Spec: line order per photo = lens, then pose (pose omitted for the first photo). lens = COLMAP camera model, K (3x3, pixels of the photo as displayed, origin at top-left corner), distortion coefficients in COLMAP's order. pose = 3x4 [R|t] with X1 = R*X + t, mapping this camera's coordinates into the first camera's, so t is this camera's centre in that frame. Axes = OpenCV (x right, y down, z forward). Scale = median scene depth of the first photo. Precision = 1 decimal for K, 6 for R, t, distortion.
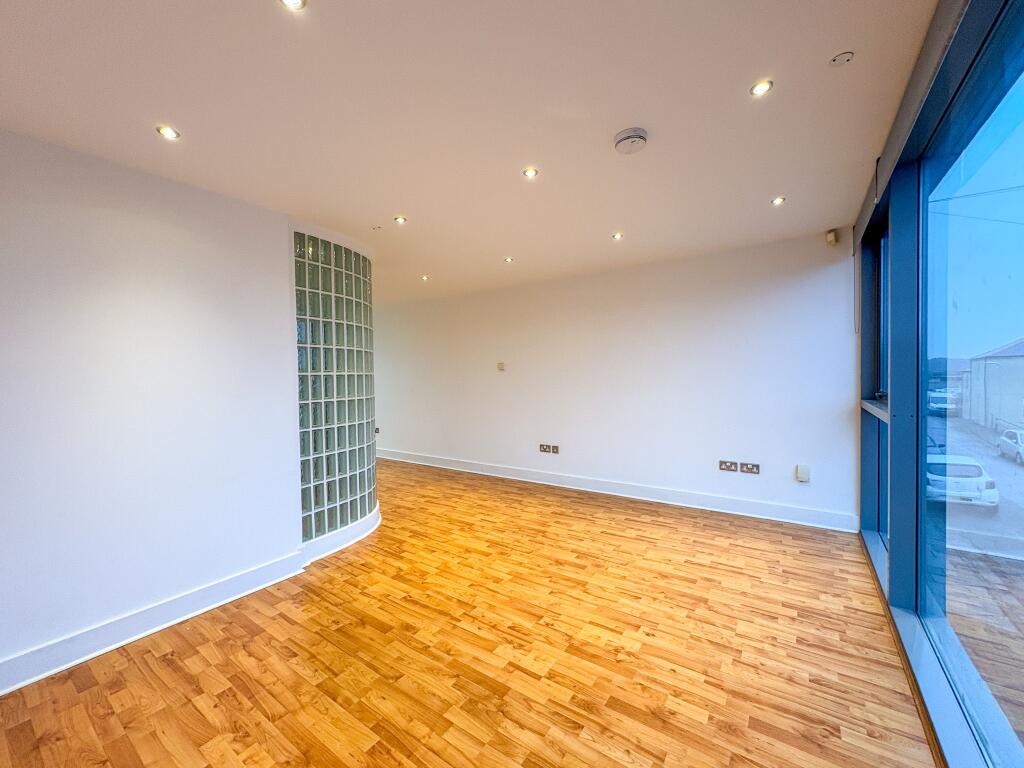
lens RADIAL K [[405.5, 0, 512.9], [0, 405.5, 385.0], [0, 0, 1]] dist [-0.000476, -0.000278]
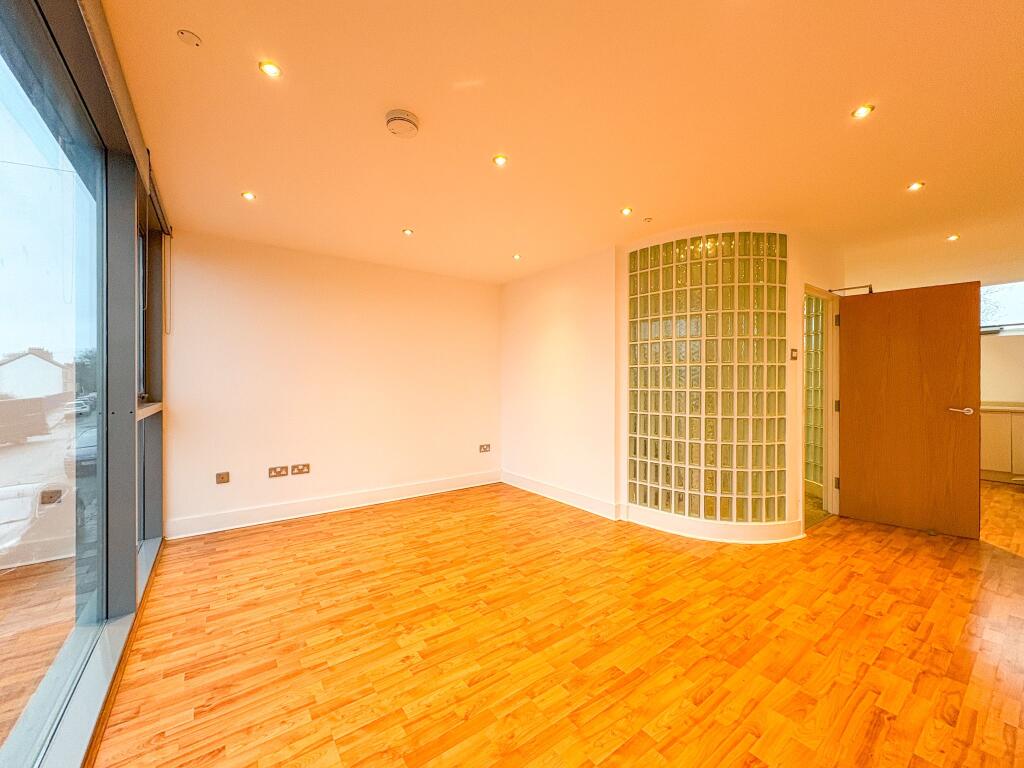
lens RADIAL K [[405.5, 0, 512.9], [0, 405.5, 385.0], [0, 0, 1]] dist [-0.000476, -0.000278]
pose [[-0.316723, 0.023187, -0.948235, 0.718480], [-0.017485, 0.999389, 0.030279, -0.001931], [0.948357, 0.026170, -0.316124, 0.984784]]
